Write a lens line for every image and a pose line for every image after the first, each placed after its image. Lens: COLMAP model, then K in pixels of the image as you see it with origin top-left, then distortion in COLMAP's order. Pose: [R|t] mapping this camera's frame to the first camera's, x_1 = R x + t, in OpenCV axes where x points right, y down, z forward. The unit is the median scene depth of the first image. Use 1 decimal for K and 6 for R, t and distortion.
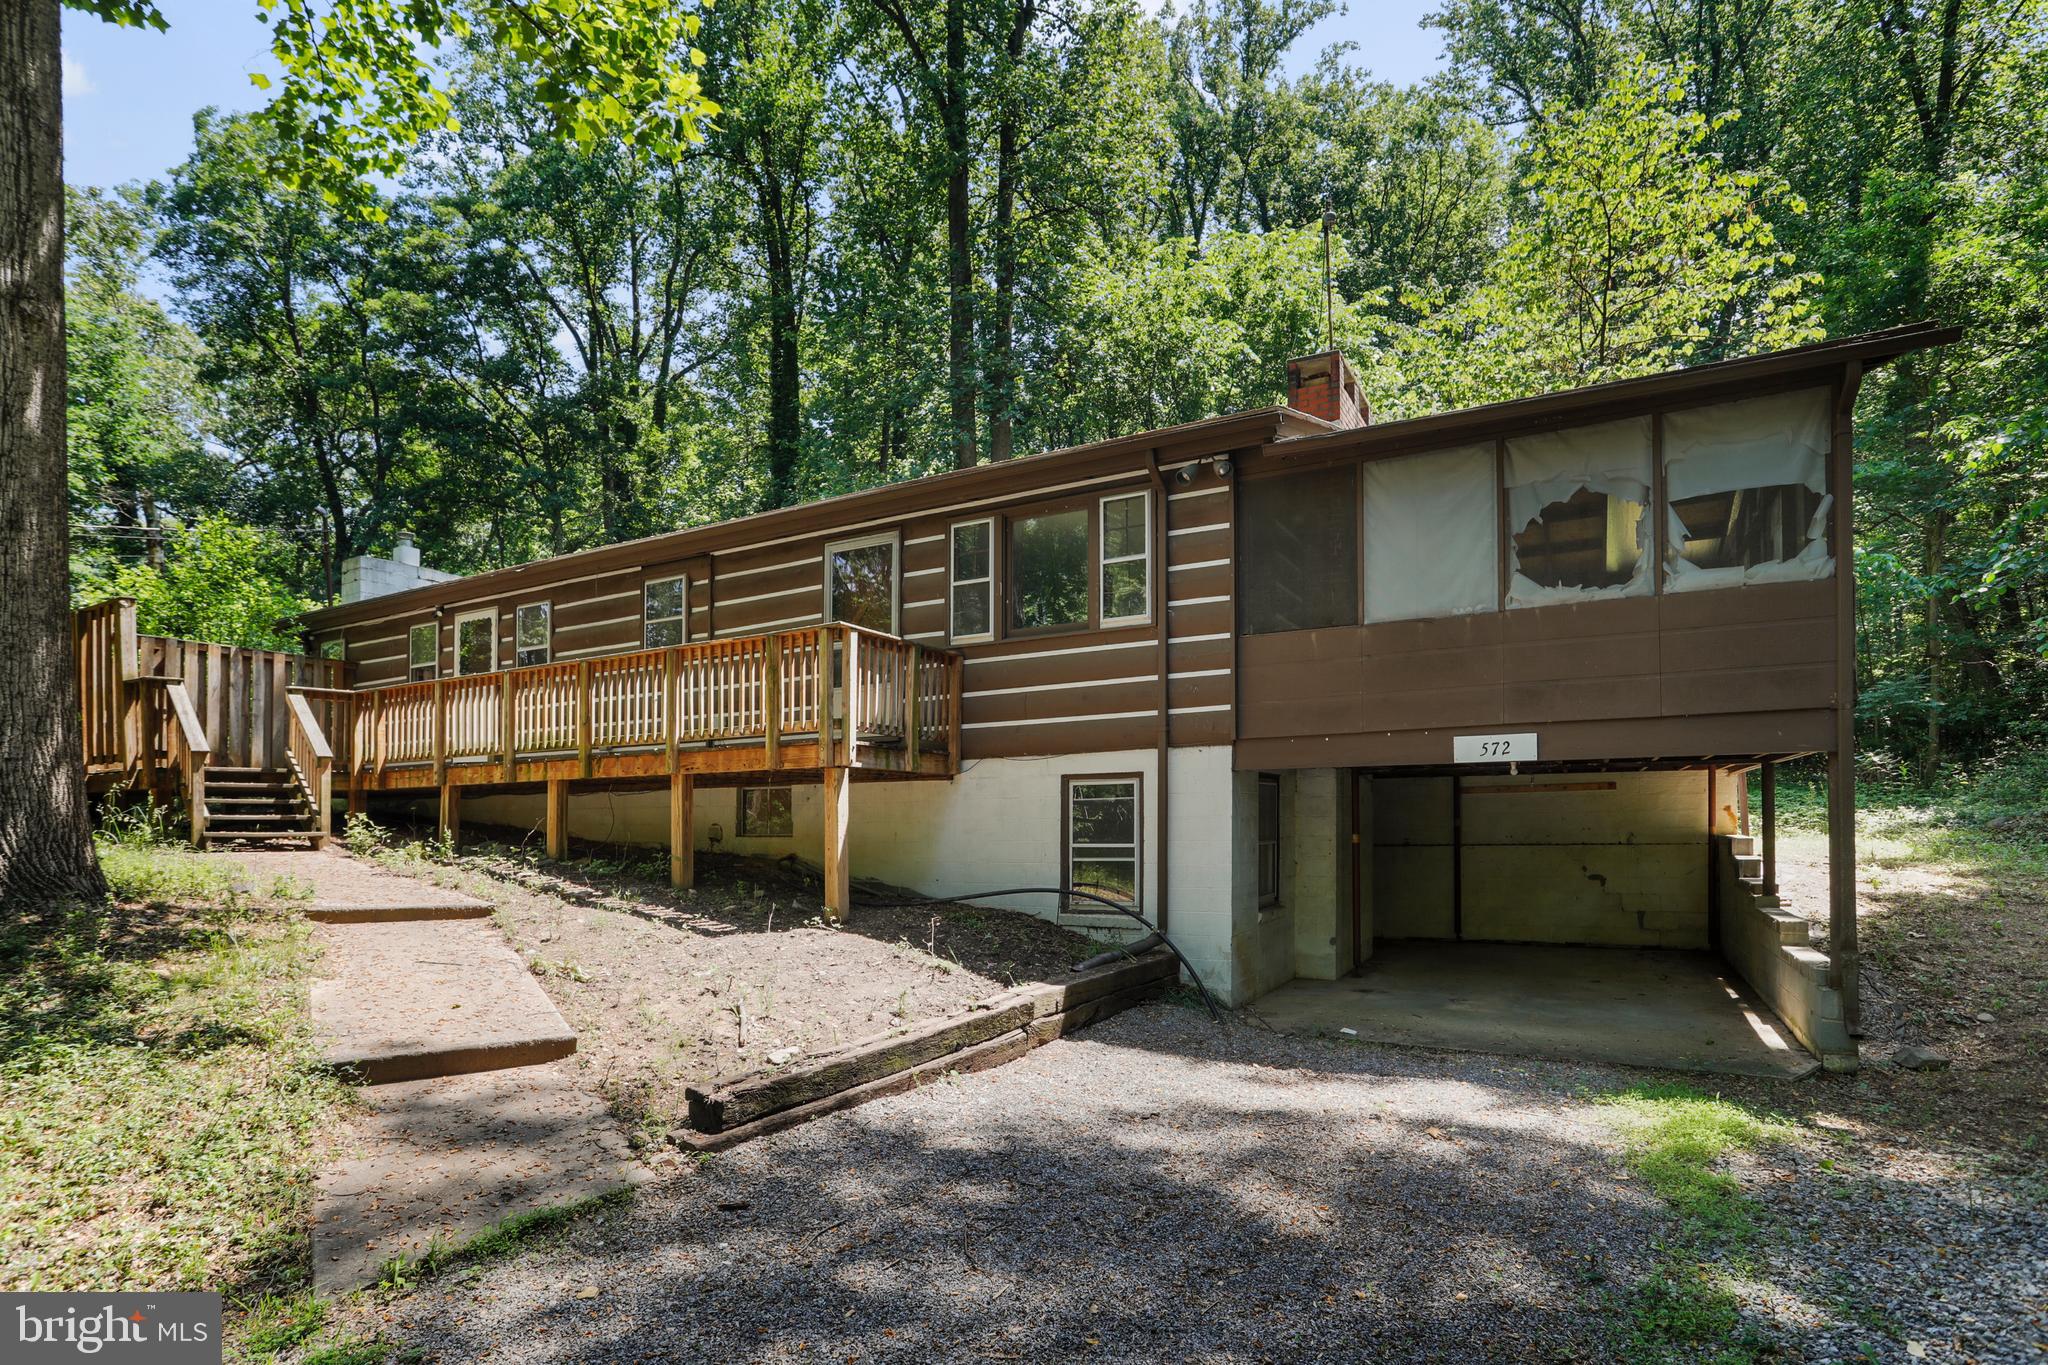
lens RADIAL K [[999.2, 0, 1061.8], [0, 999.2, 824.9], [0, 0, 1]] dist [-0.027158, 0.000985]
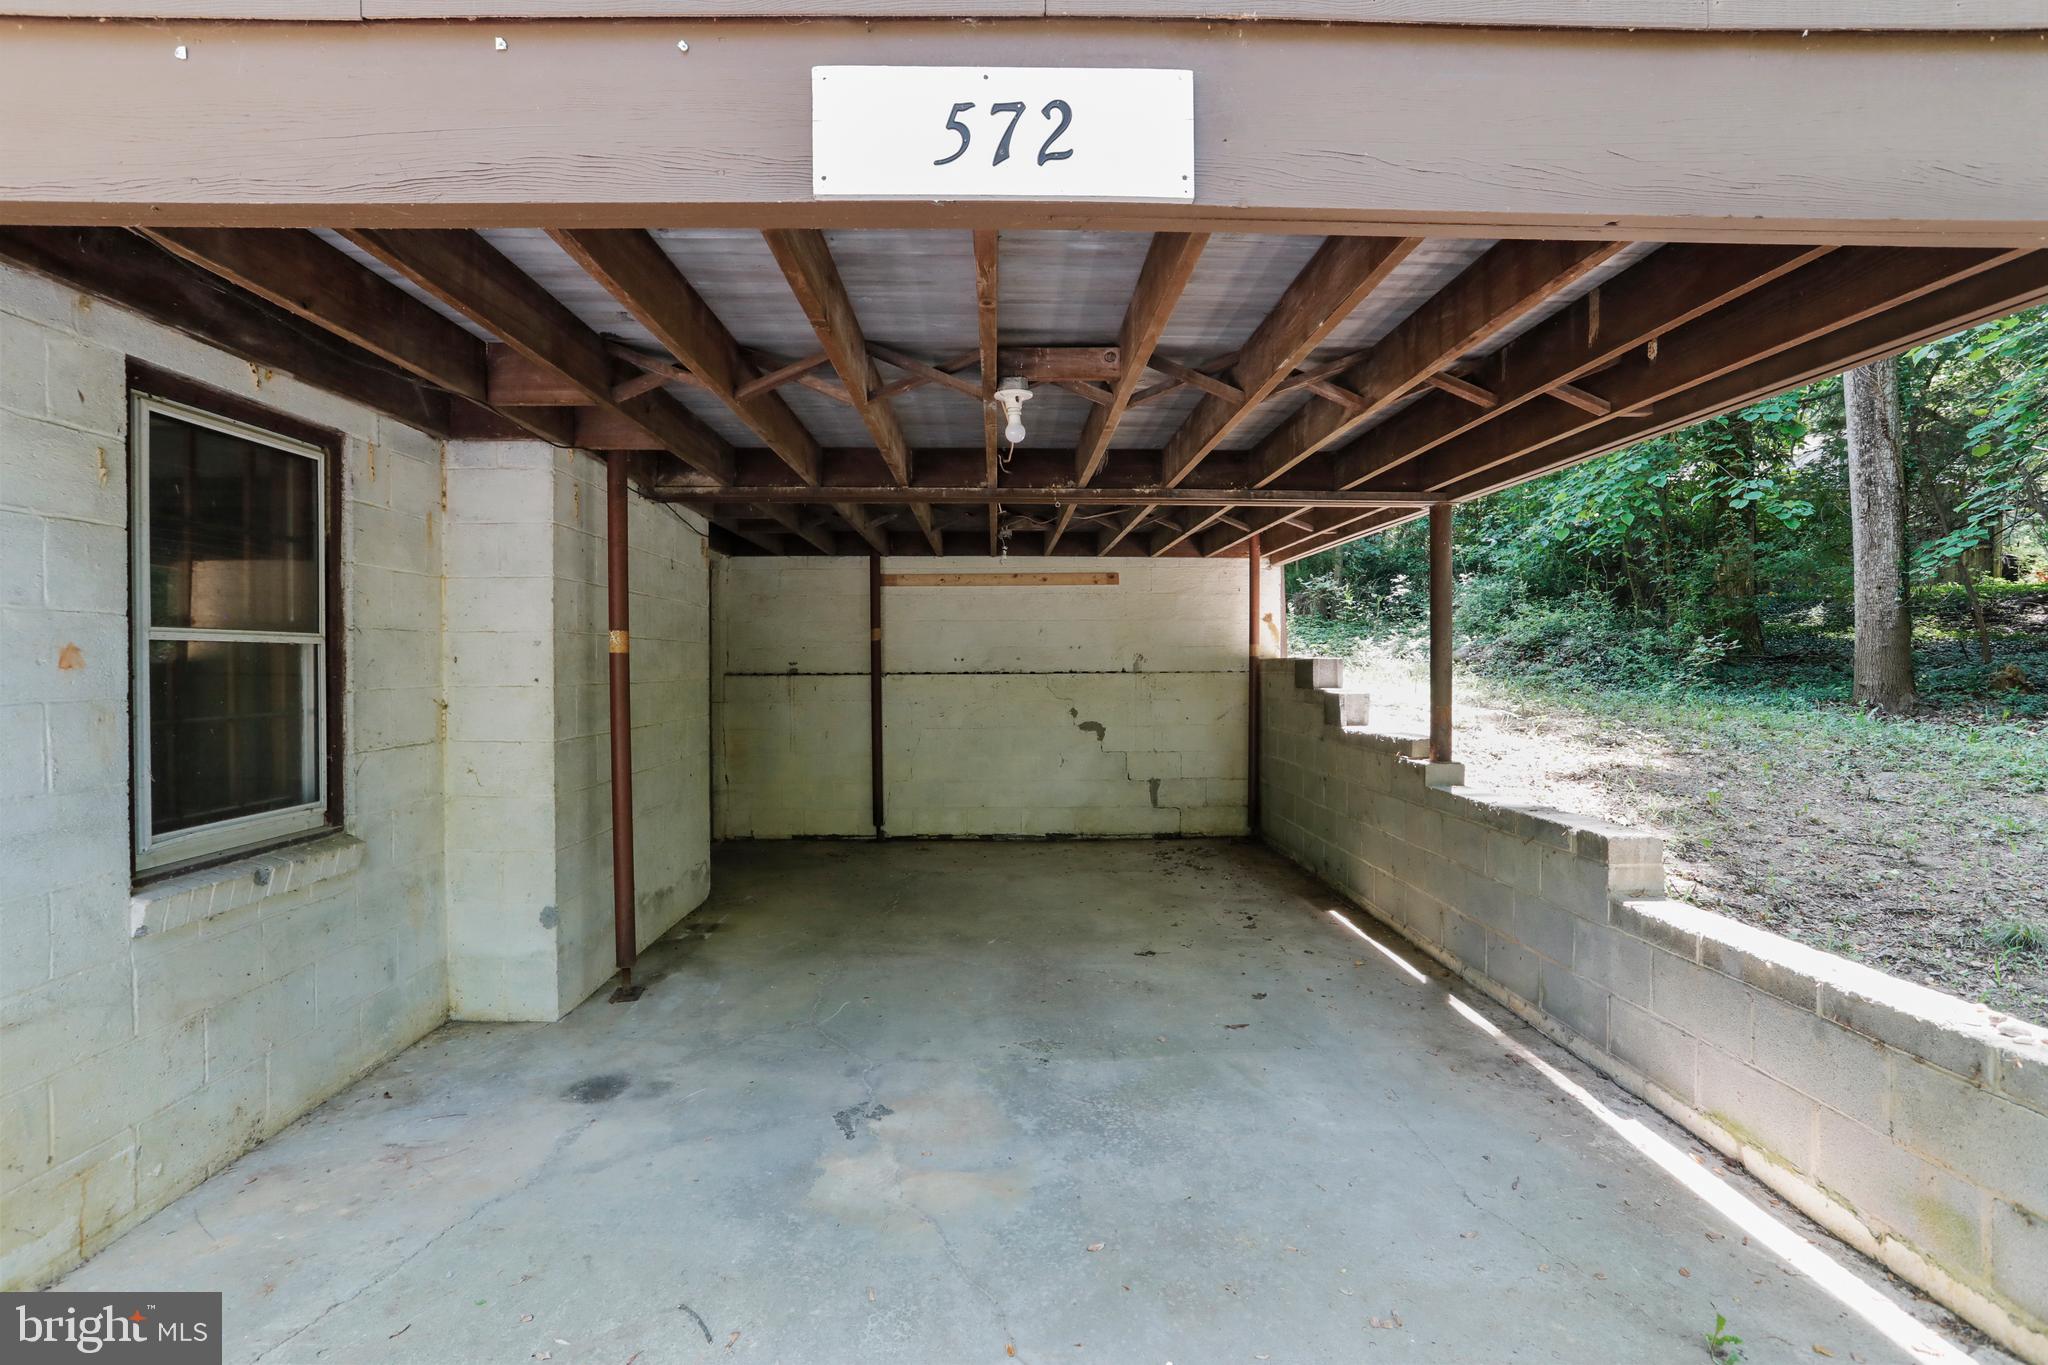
lens RADIAL K [[987.7, 0, 1012.0], [0, 987.7, 670.7], [0, 0, 1]] dist [-0.061867, 0.035268]
pose [[0.876999, 0.005626, 0.480460, 0.278406], [-0.004749, 0.999984, -0.003041, 0.028124], [-0.480470, 0.000386, 0.877011, 0.671497]]
